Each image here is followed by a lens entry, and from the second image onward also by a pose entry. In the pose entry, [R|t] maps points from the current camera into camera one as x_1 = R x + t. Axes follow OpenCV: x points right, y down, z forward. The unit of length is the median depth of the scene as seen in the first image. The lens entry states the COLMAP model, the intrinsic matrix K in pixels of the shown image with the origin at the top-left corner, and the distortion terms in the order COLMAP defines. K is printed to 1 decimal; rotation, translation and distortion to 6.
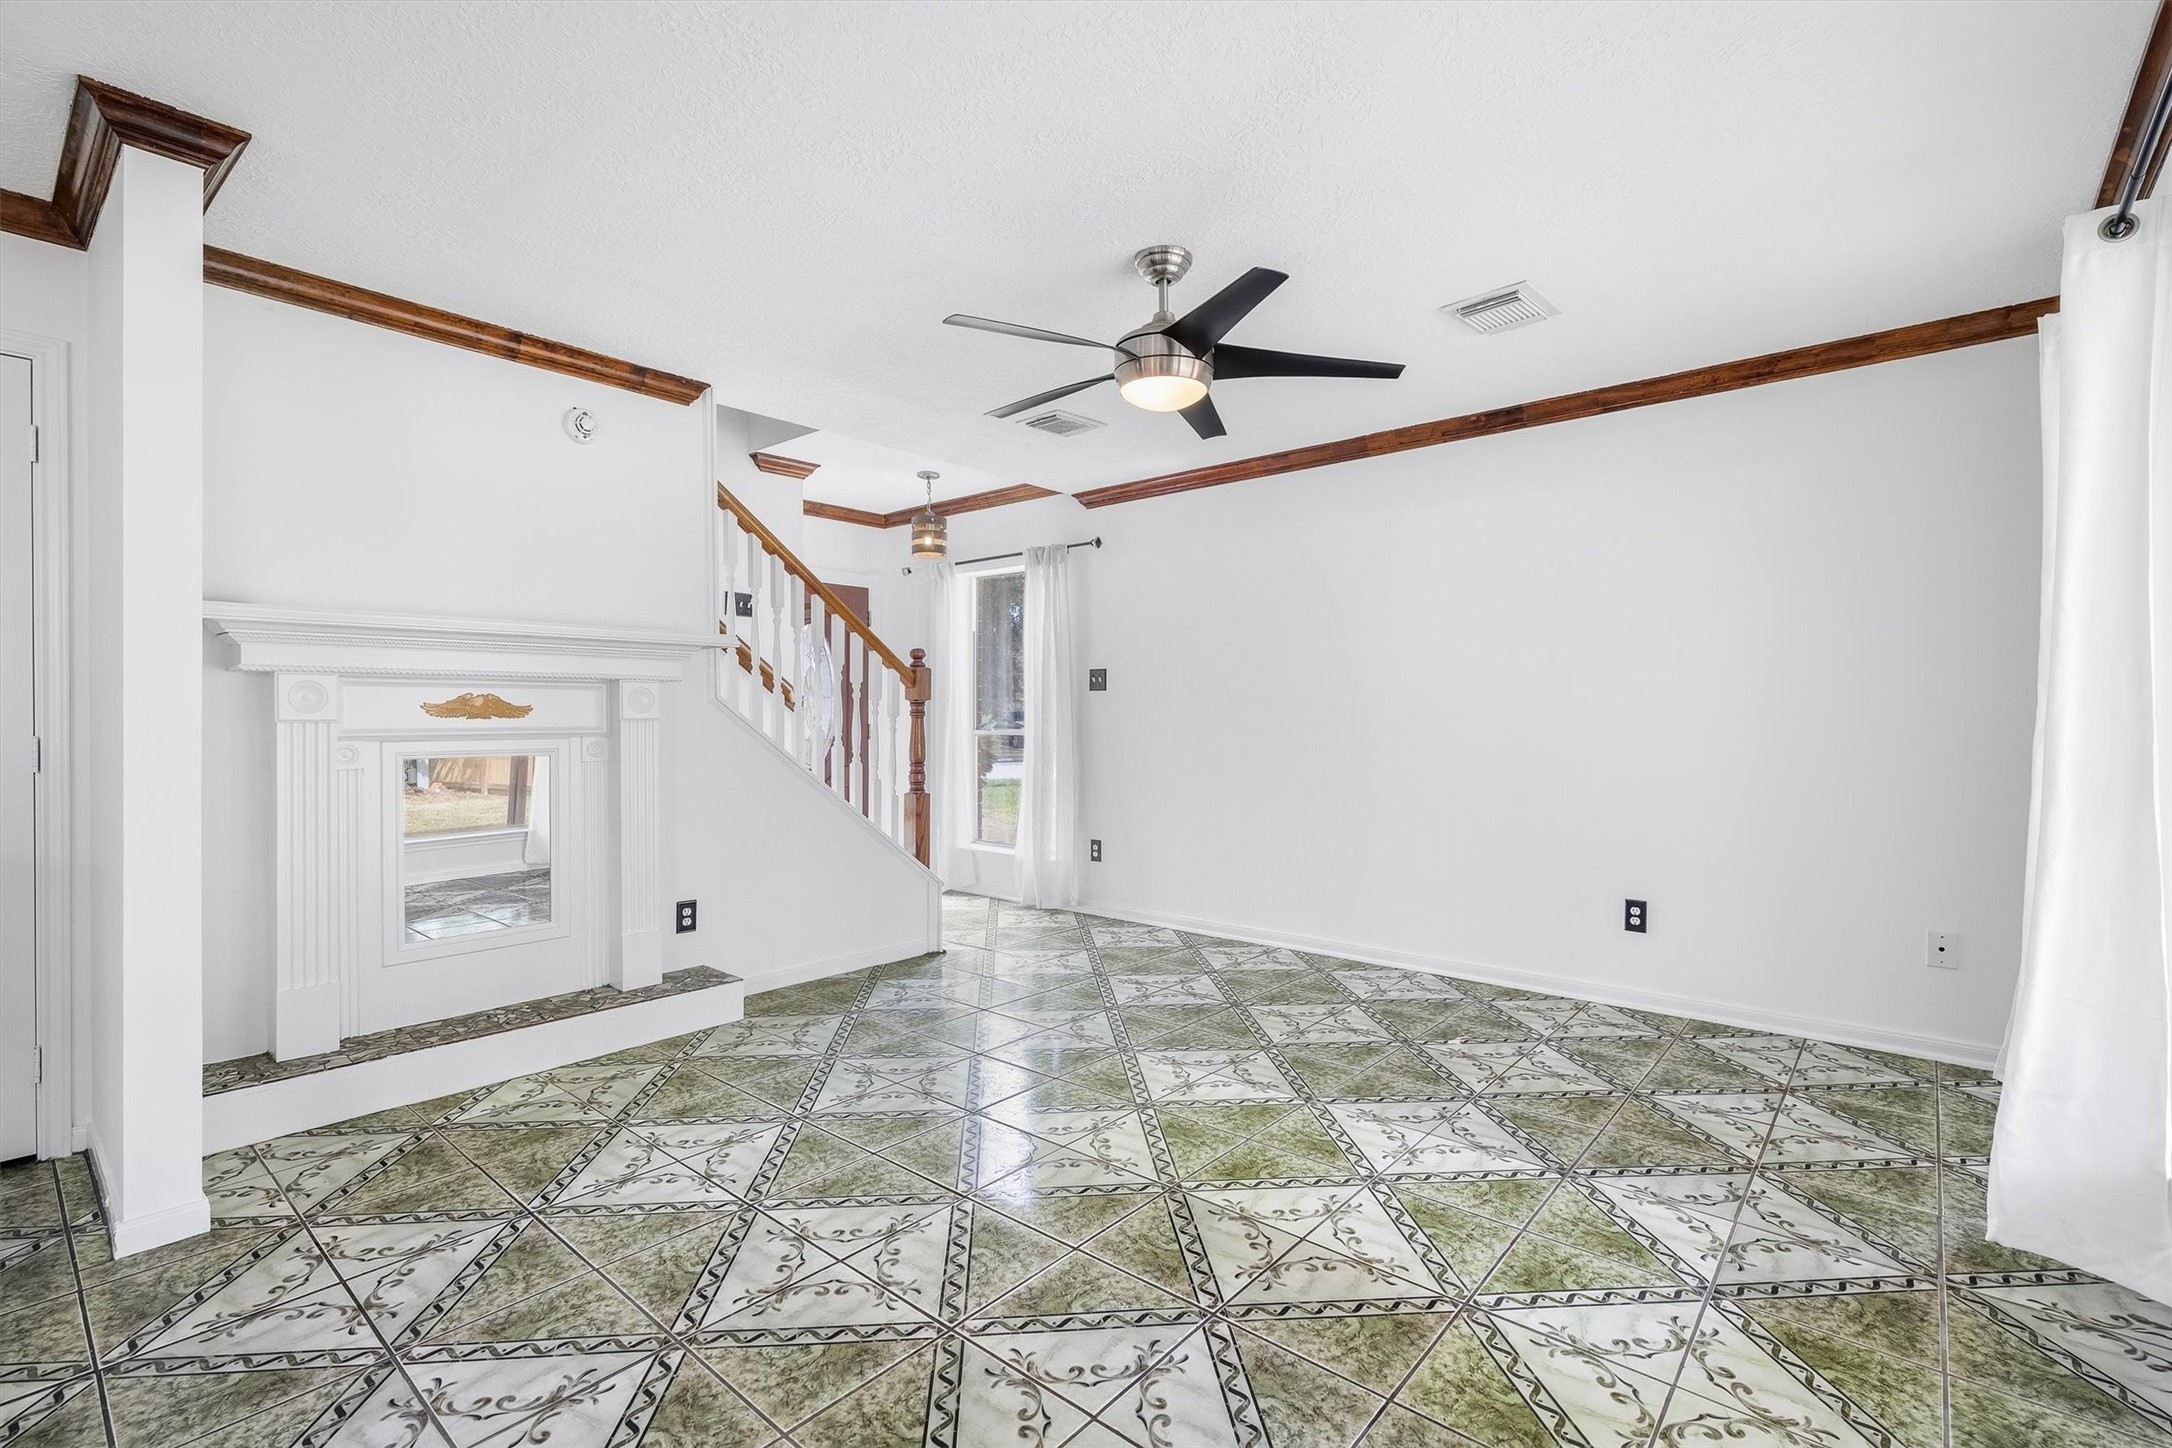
lens RADIAL K [[970.5, 0, 1079.4], [0, 970.5, 726.9], [0, 0, 1]] dist [0.005082, 0.001767]
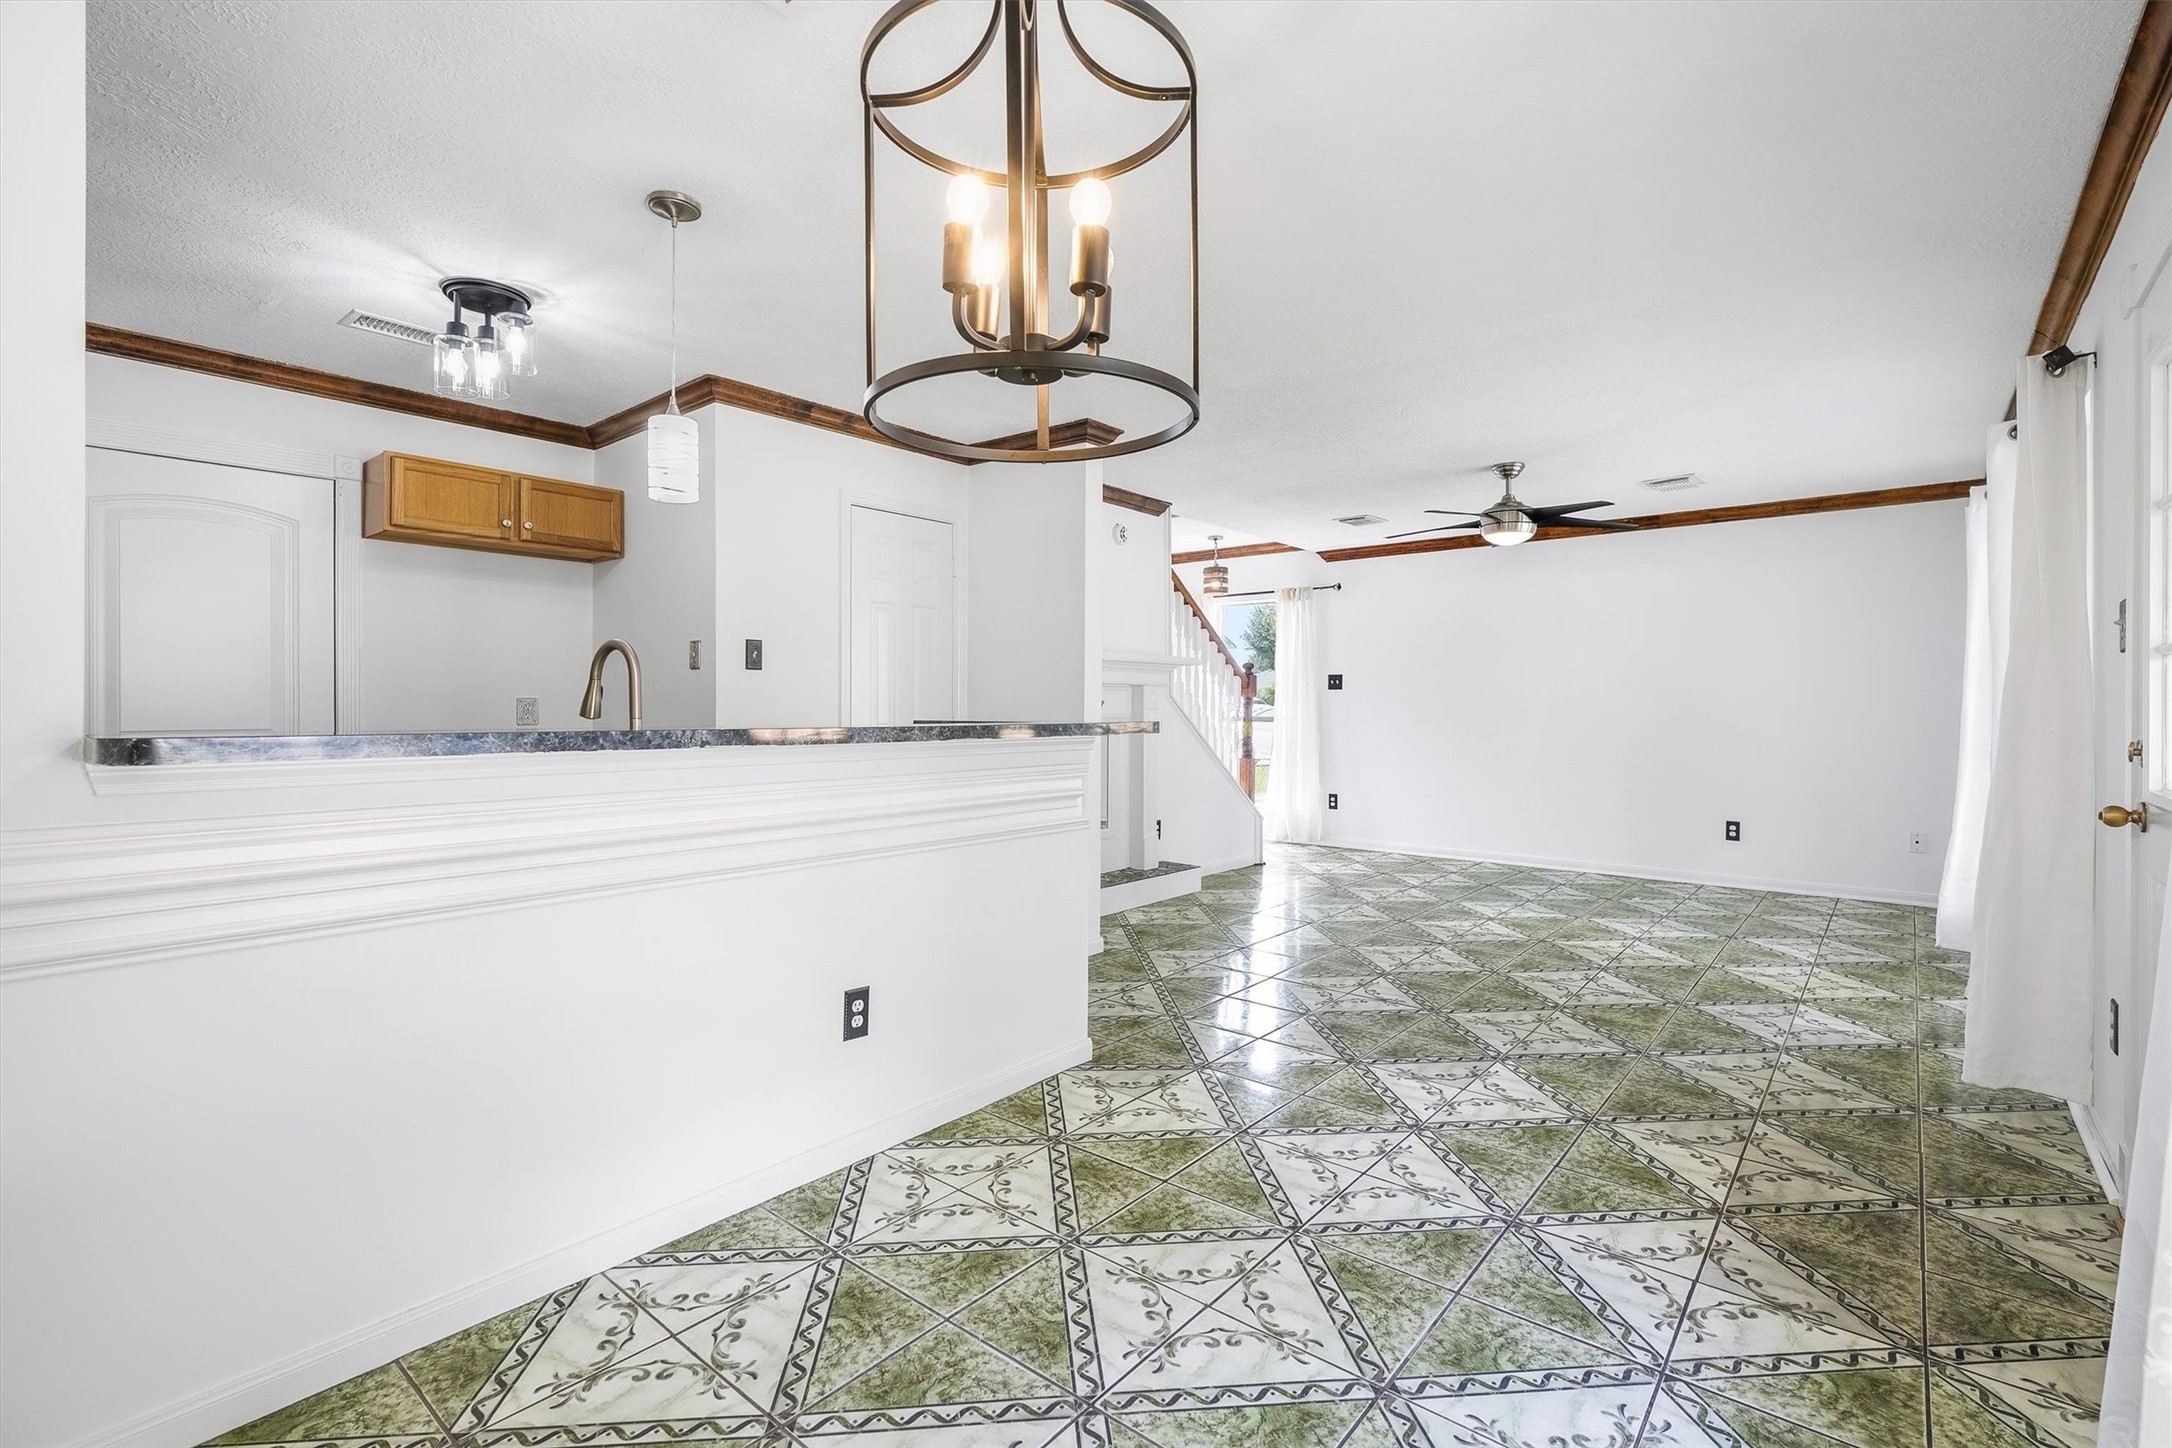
lens RADIAL K [[970.5, 0, 1093.5], [0, 970.5, 714.2], [0, 0, 1]] dist [0.005082, 0.001767]
pose [[0.999830, 0.003121, 0.018190, -0.130723], [-0.003064, 0.999990, -0.003161, 0.001456], [-0.018199, 0.003104, 0.999830, -0.151021]]
